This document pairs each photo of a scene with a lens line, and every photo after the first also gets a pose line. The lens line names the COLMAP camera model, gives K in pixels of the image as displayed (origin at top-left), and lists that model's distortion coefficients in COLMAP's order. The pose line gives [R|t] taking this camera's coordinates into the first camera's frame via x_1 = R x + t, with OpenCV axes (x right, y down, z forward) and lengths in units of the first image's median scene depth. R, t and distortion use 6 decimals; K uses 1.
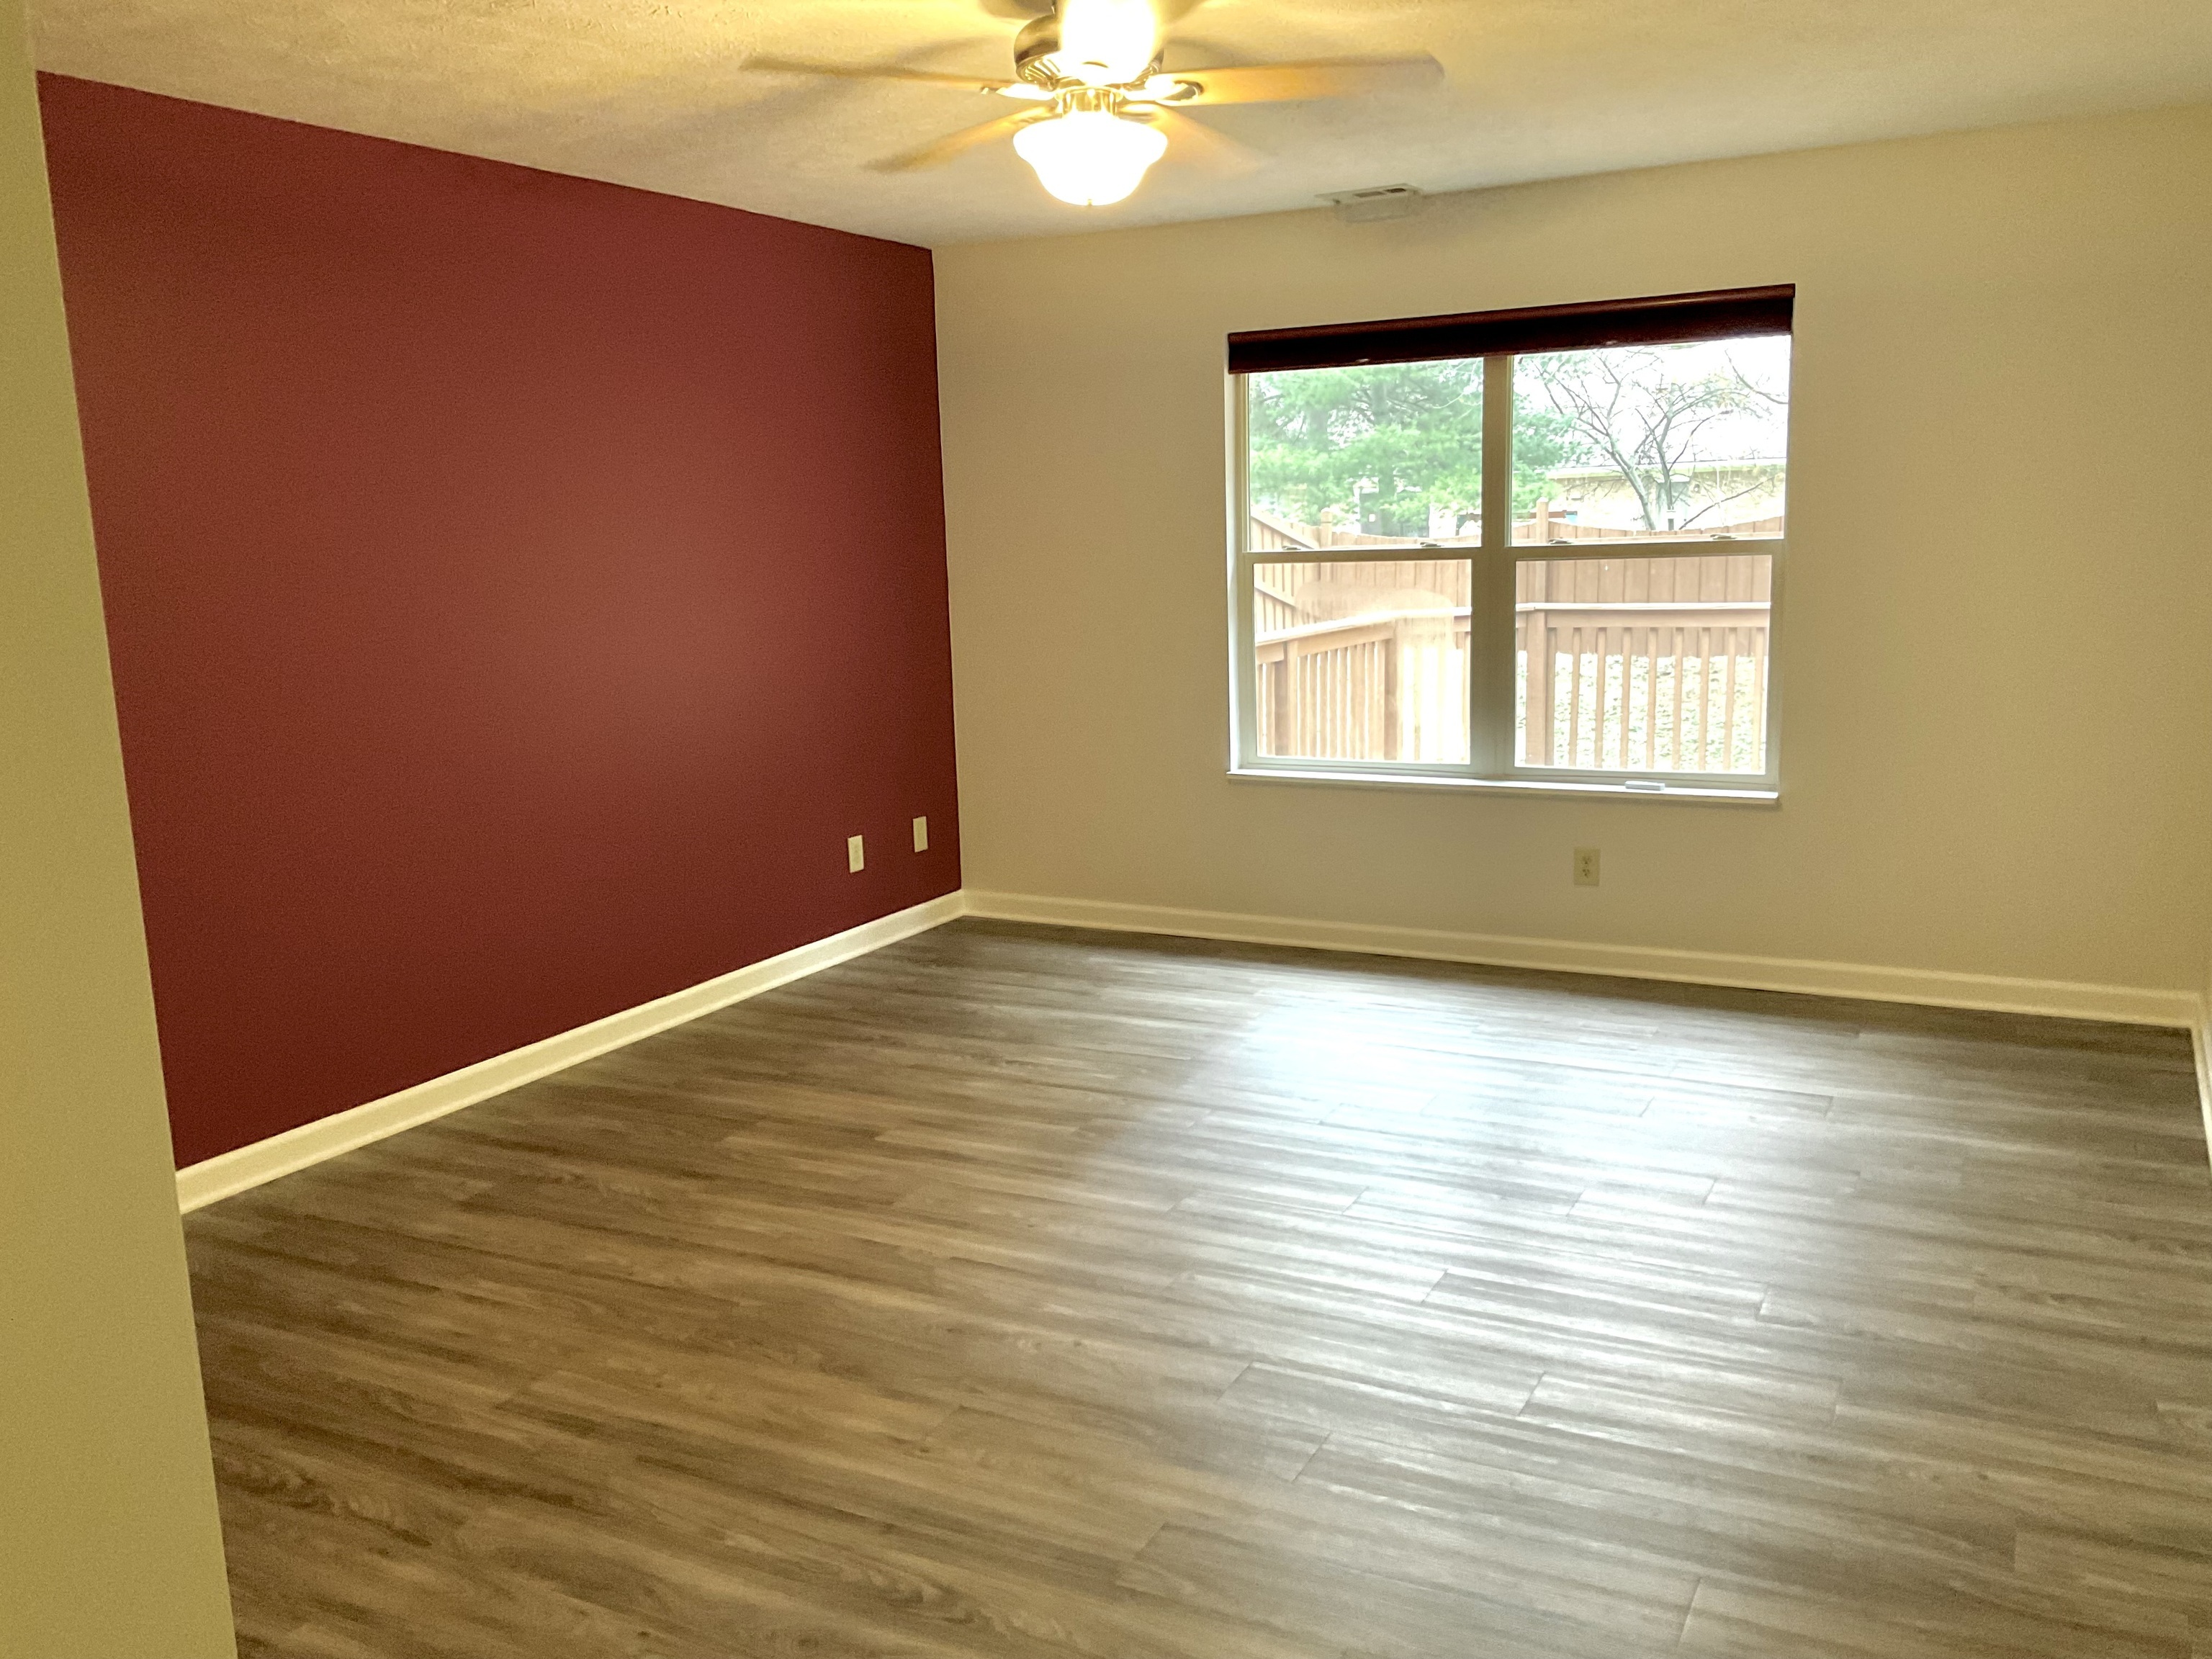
lens RADIAL K [[1840.8, 0, 1090.0], [0, 1840.8, 829.9], [0, 0, 1]] dist [0.074158, -0.000207]
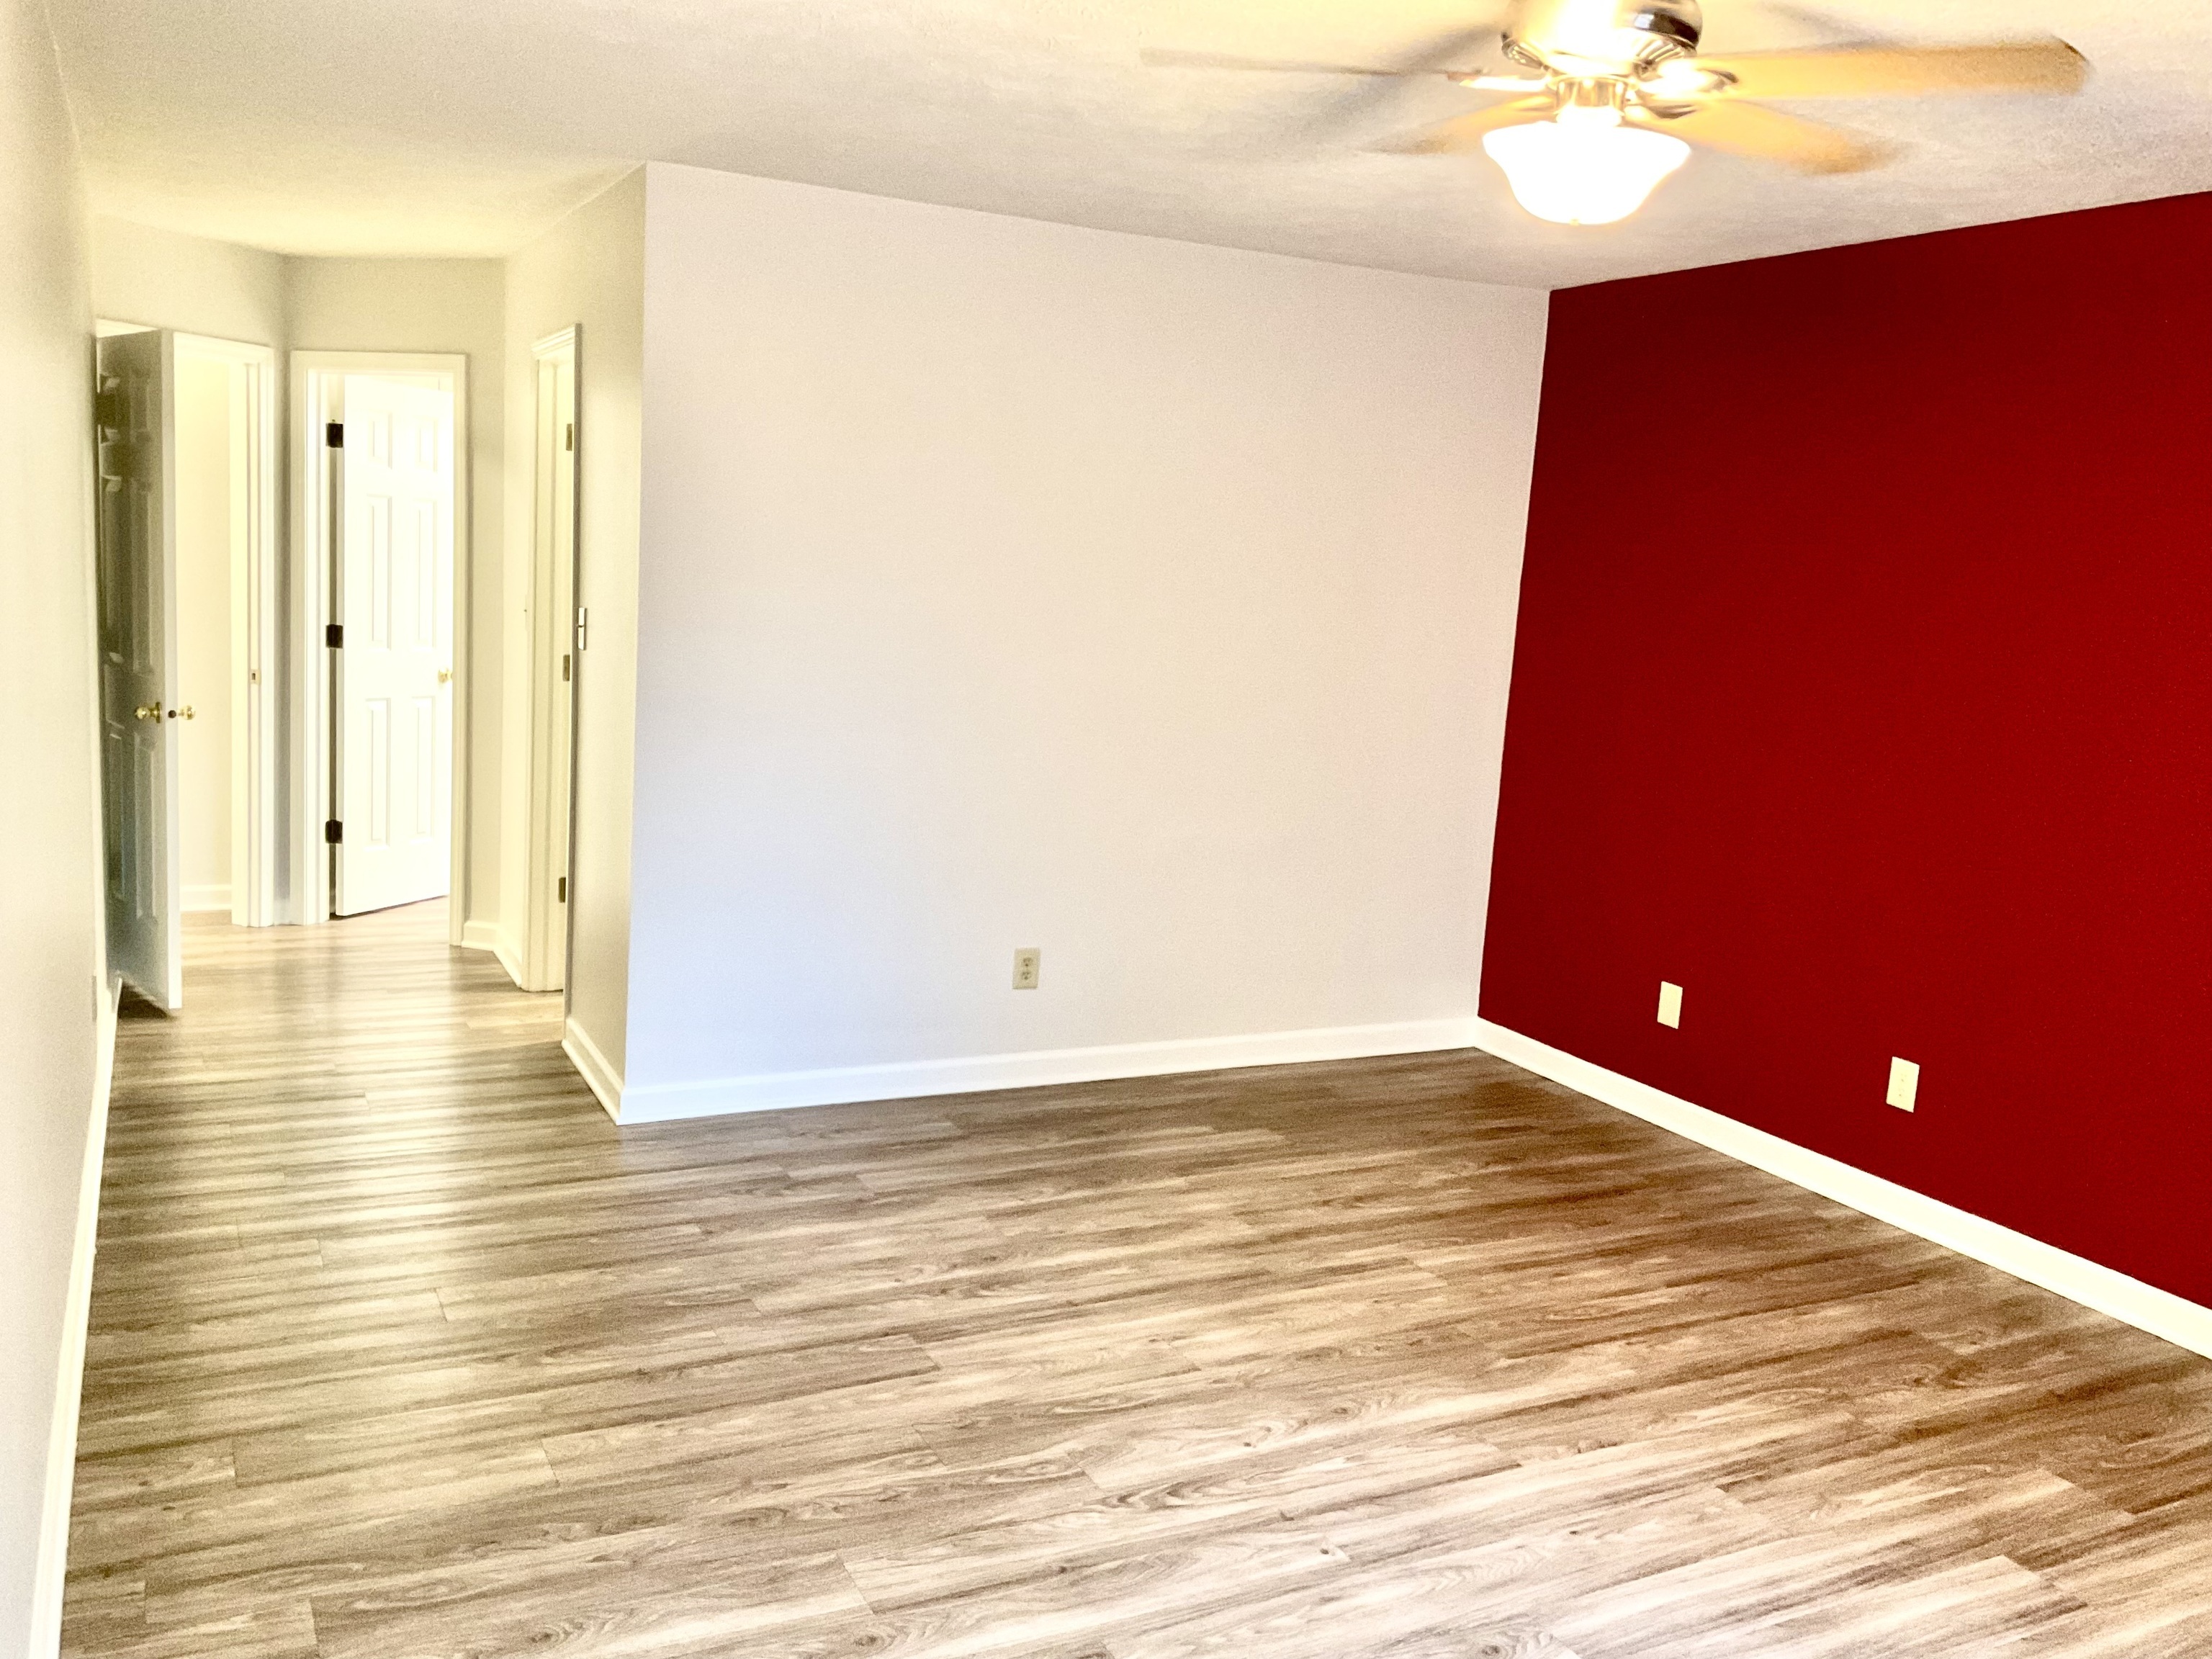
lens RADIAL K [[1840.8, 0, 1093.4], [0, 1840.8, 827.3], [0, 0, 1]] dist [0.074158, -0.000207]
pose [[-0.594343, 0.109547, -0.796716, 0.730275], [-0.168922, 0.951573, 0.256854, -0.249166], [0.786271, 0.287242, -0.547056, 1.288688]]
